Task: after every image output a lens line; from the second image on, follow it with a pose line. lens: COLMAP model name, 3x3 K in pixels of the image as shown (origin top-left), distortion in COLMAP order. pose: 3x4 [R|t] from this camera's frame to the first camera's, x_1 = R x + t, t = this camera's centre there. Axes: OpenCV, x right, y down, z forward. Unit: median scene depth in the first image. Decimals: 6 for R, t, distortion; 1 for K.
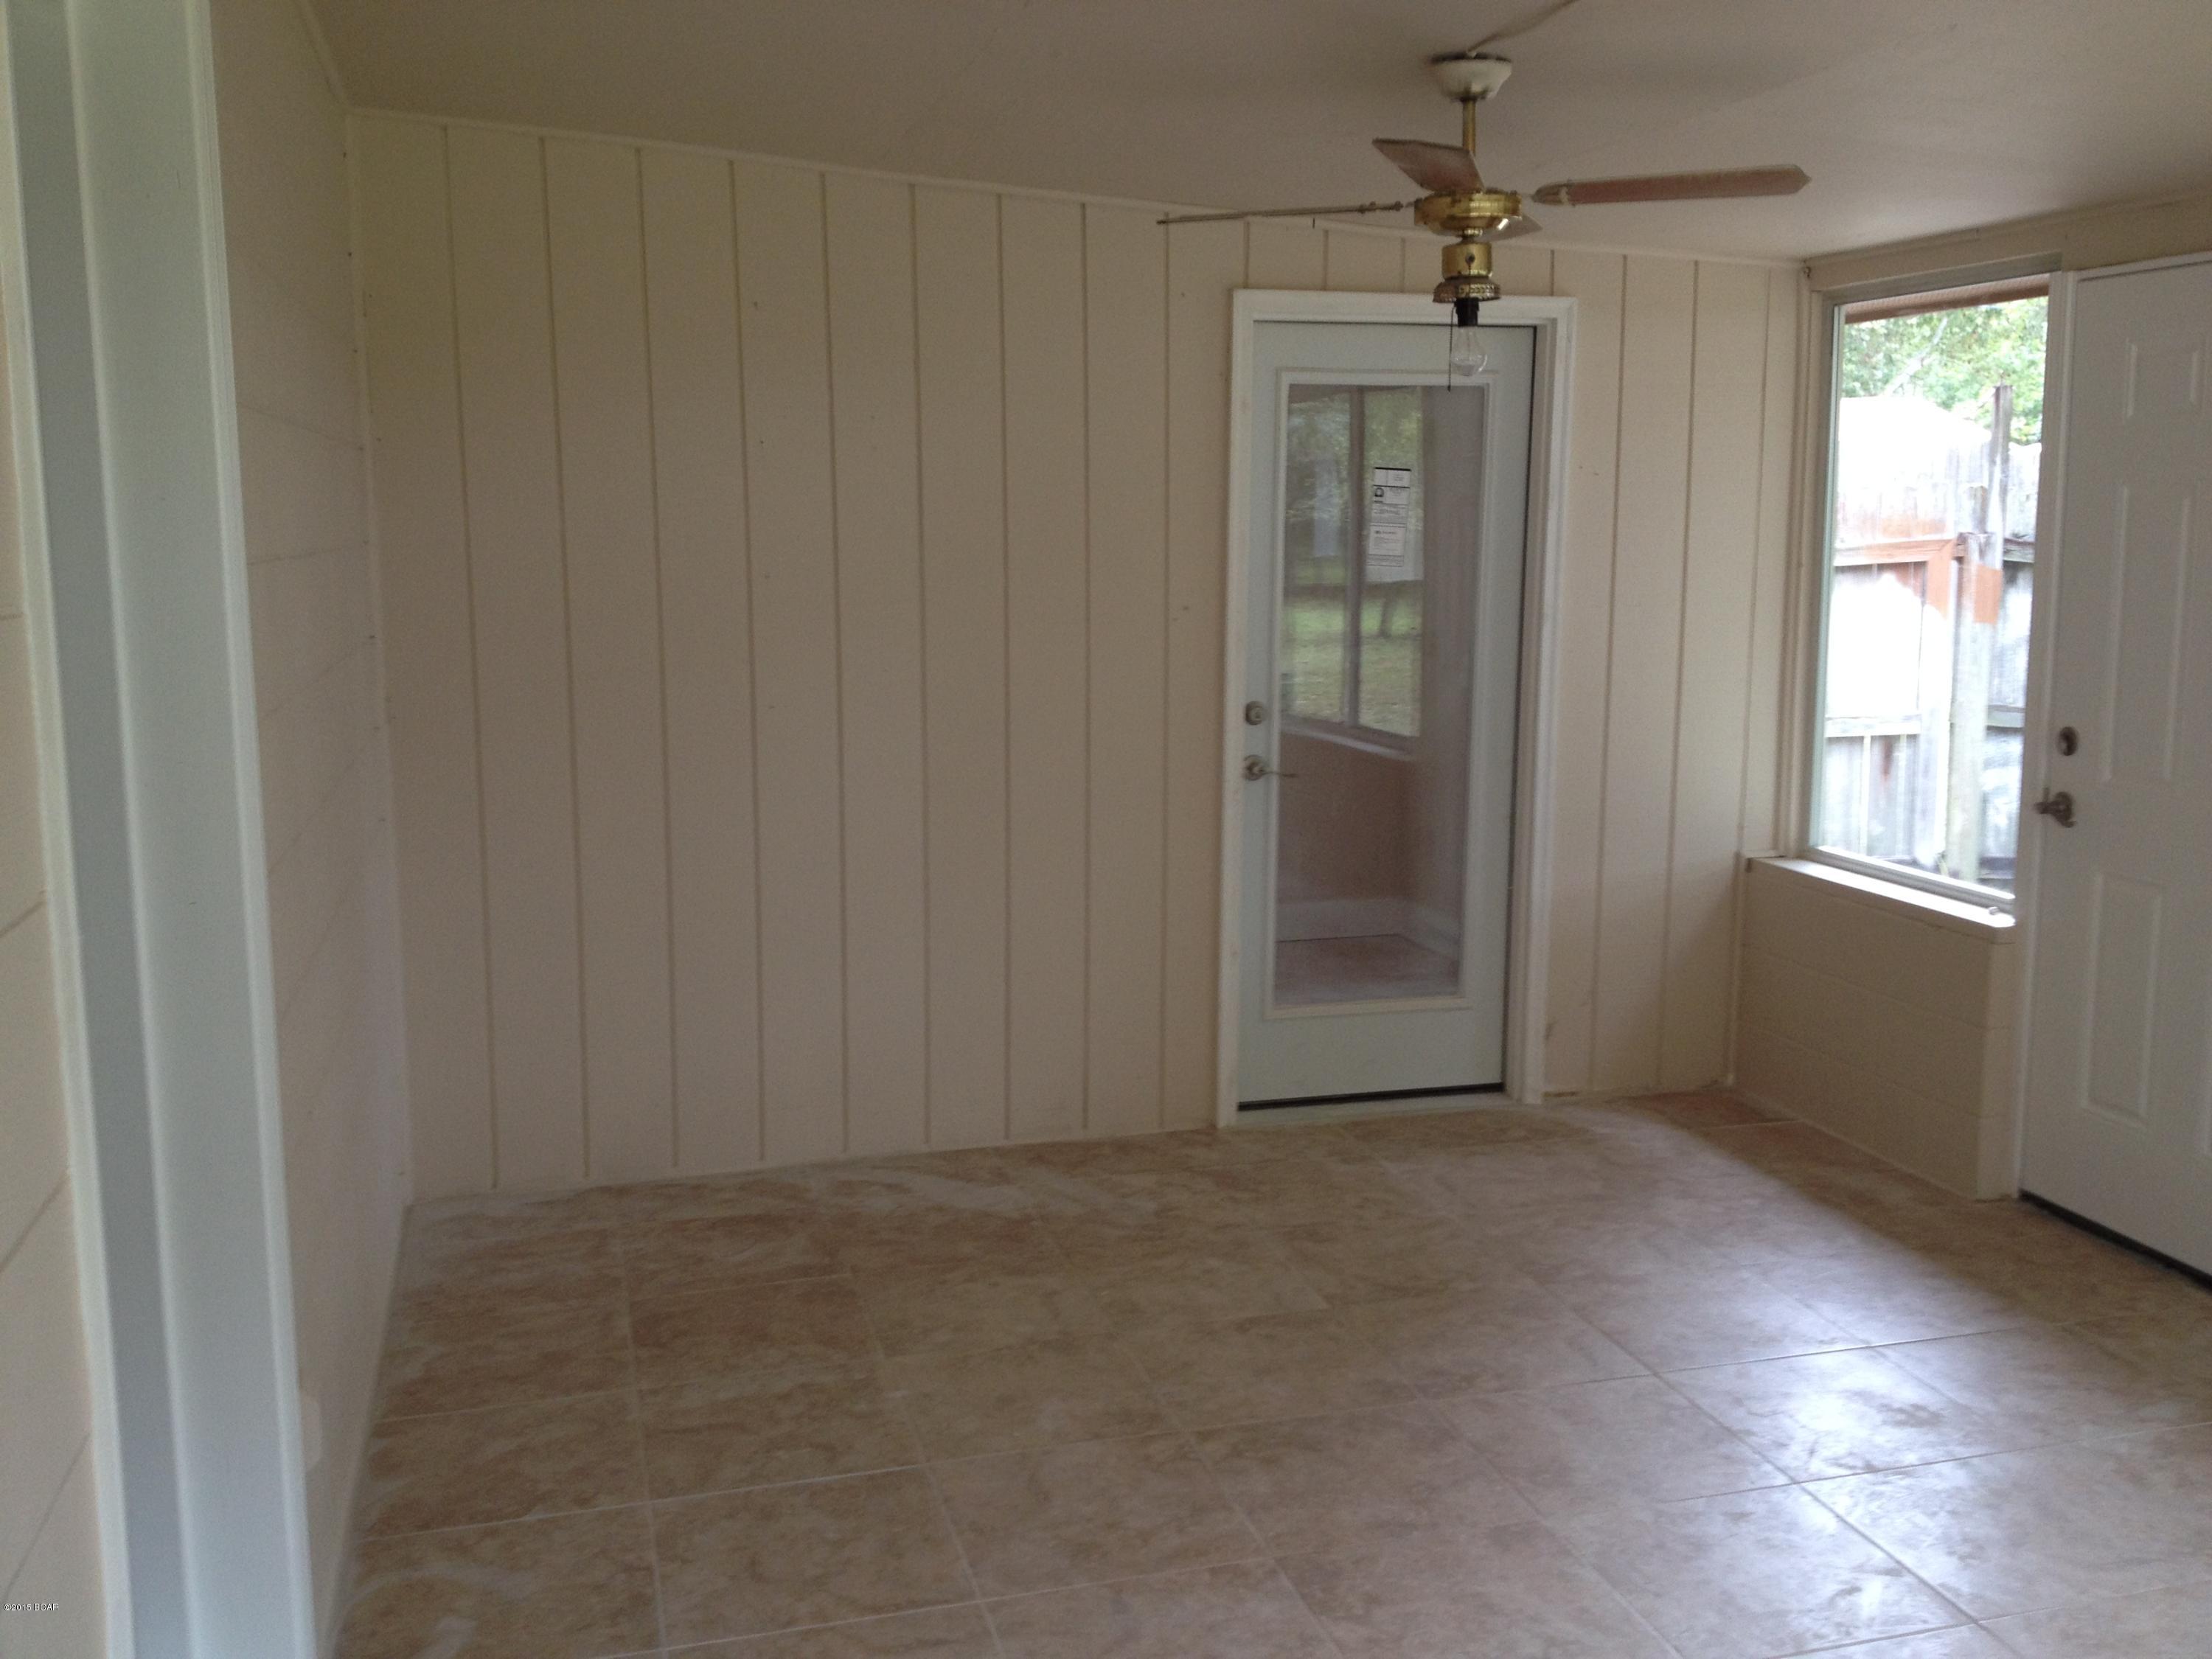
lens RADIAL K [[2077.2, 0, 1071.7], [0, 2077.2, 800.9], [0, 0, 1]] dist [0.095788, -0.253908]
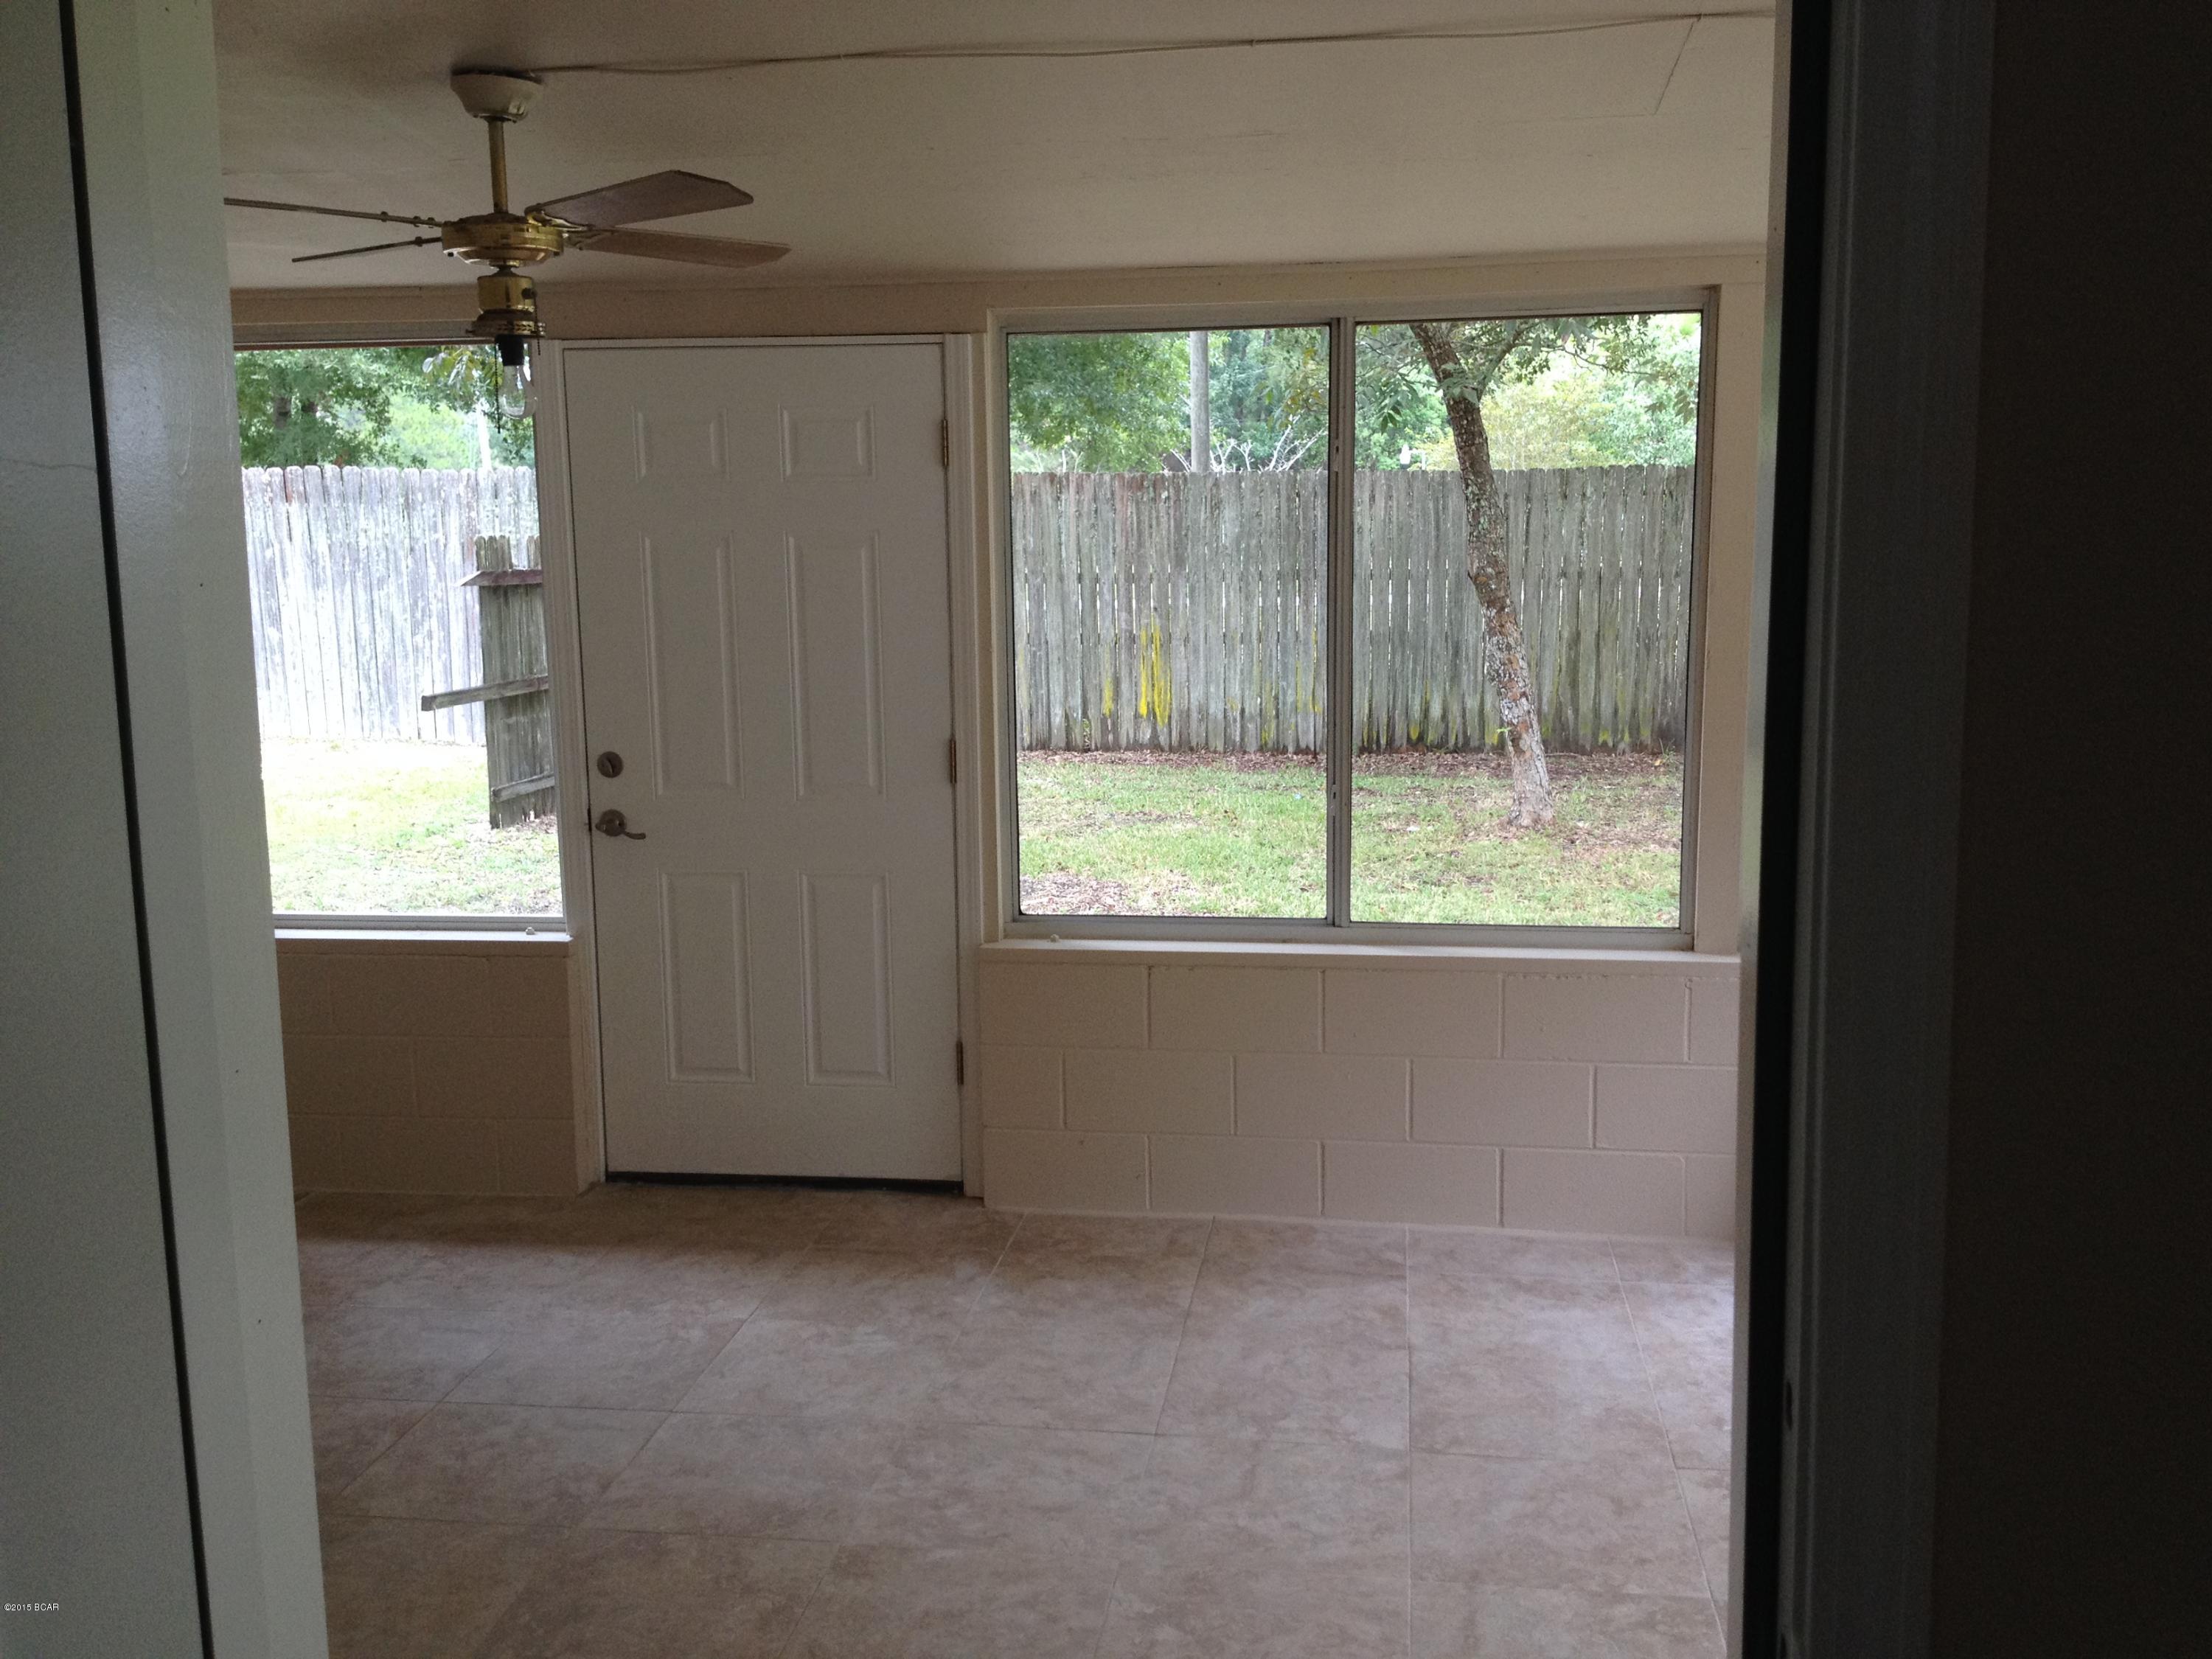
lens RADIAL K [[2072.2, 0, 1102.4], [0, 2072.2, 835.1], [0, 0, 1]] dist [0.205255, -0.496866]
pose [[0.378571, -0.133754, 0.915857, -0.466087], [0.136476, 0.986754, 0.087695, -0.054845], [-0.915455, 0.091793, 0.391810, 0.329040]]
